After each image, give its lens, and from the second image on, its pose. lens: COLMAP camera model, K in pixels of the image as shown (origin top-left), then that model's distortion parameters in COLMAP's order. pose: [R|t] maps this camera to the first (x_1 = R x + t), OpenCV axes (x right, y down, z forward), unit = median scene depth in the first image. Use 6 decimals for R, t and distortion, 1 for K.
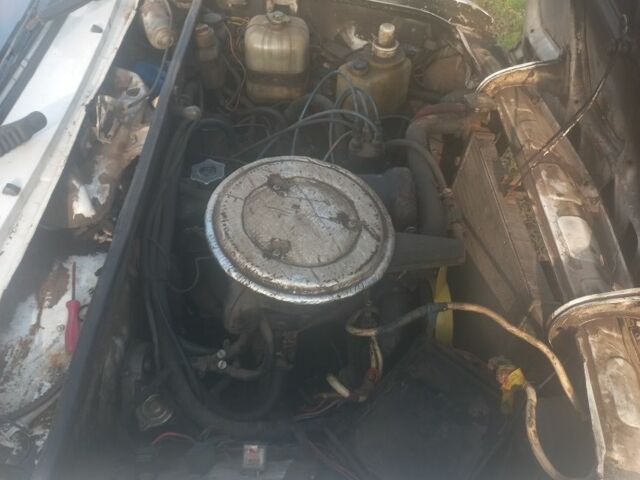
lens RADIAL K [[481.9, 0, 320.0], [0, 481.9, 240.0], [0, 0, 1]] dist [0.000711, 0.000354]
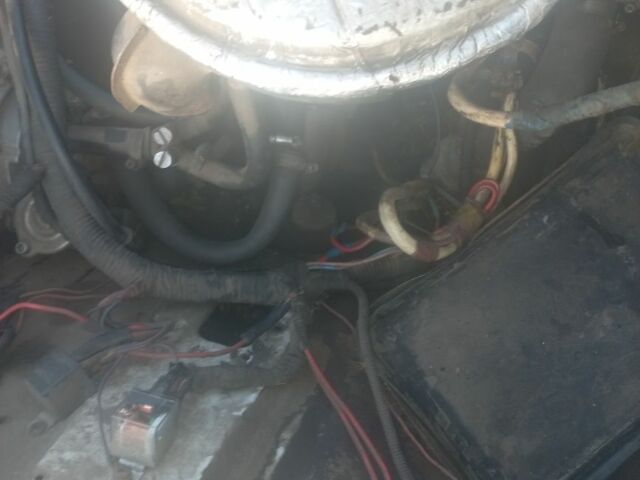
lens RADIAL K [[602.8, 0, 320.0], [0, 602.8, 240.0], [0, 0, 1]] dist [0.041487, -0.001161]
pose [[0.964525, 0.180530, -0.192617, 0.091385], [-0.033174, 0.806730, 0.589988, -0.047251], [0.261901, -0.562668, 0.784100, 0.549851]]
